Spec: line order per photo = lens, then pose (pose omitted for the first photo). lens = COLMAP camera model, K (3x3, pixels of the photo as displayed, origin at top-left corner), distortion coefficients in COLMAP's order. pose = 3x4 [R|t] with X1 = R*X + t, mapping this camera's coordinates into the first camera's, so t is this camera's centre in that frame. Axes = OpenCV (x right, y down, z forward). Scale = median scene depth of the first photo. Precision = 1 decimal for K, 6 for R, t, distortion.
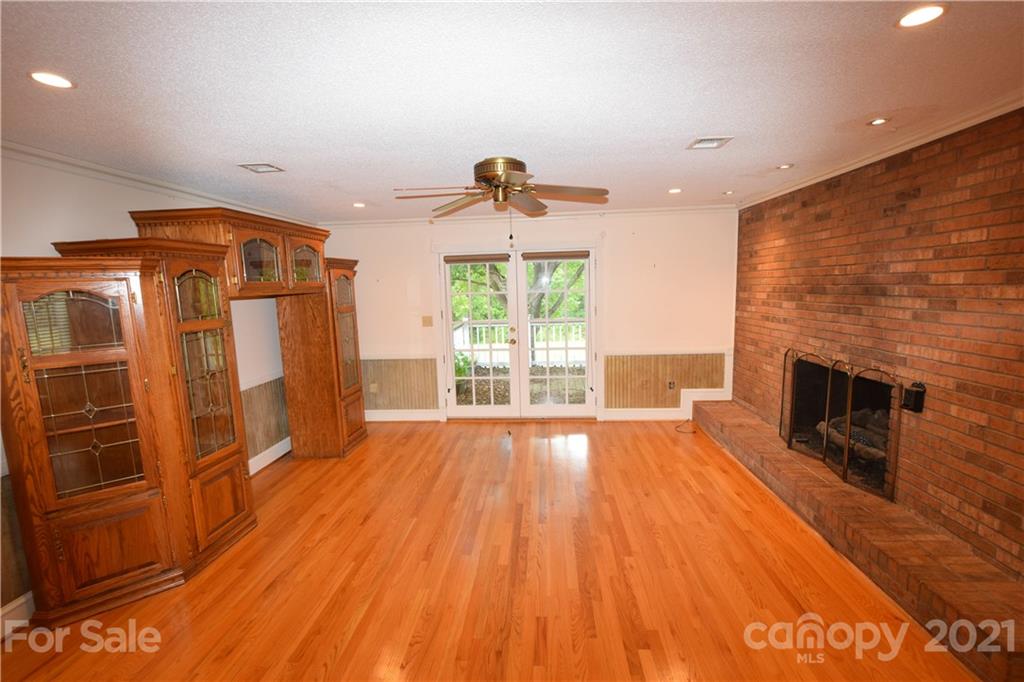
lens RADIAL K [[449.7, 0, 508.4], [0, 449.7, 345.6], [0, 0, 1]] dist [0.010021, -0.009189]
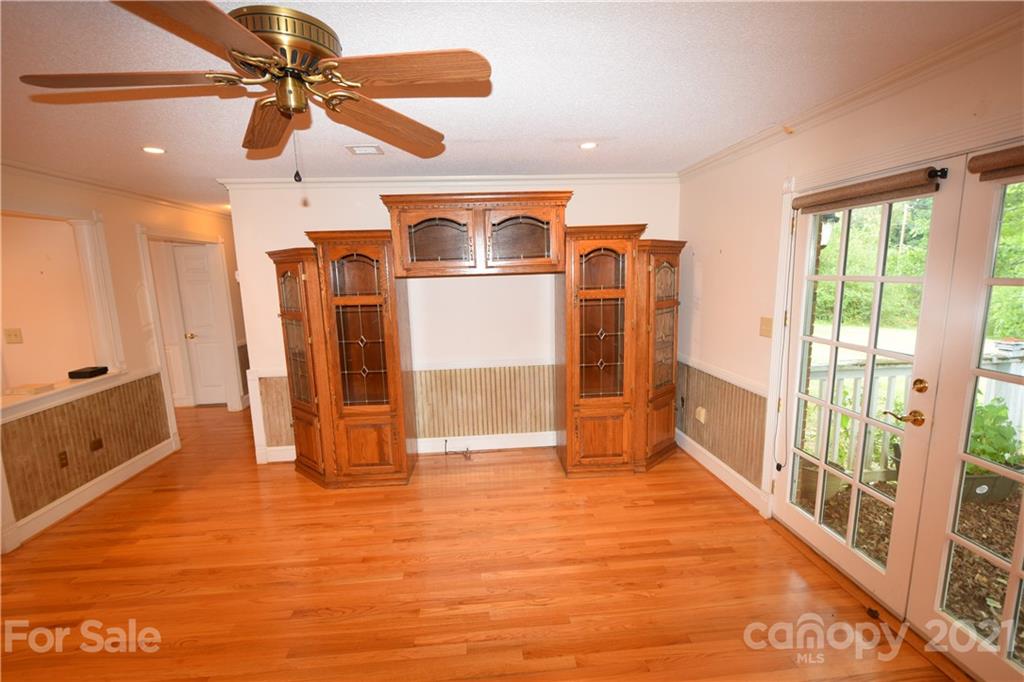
lens RADIAL K [[448.1, 0, 509.2], [0, 448.1, 345.9], [0, 0, 1]] dist [0.013158, -0.009323]
pose [[0.169220, 0.187410, -0.967596, 0.580723], [-0.112266, 0.979030, 0.169991, -0.177482], [0.979163, 0.079862, 0.186711, 1.204597]]
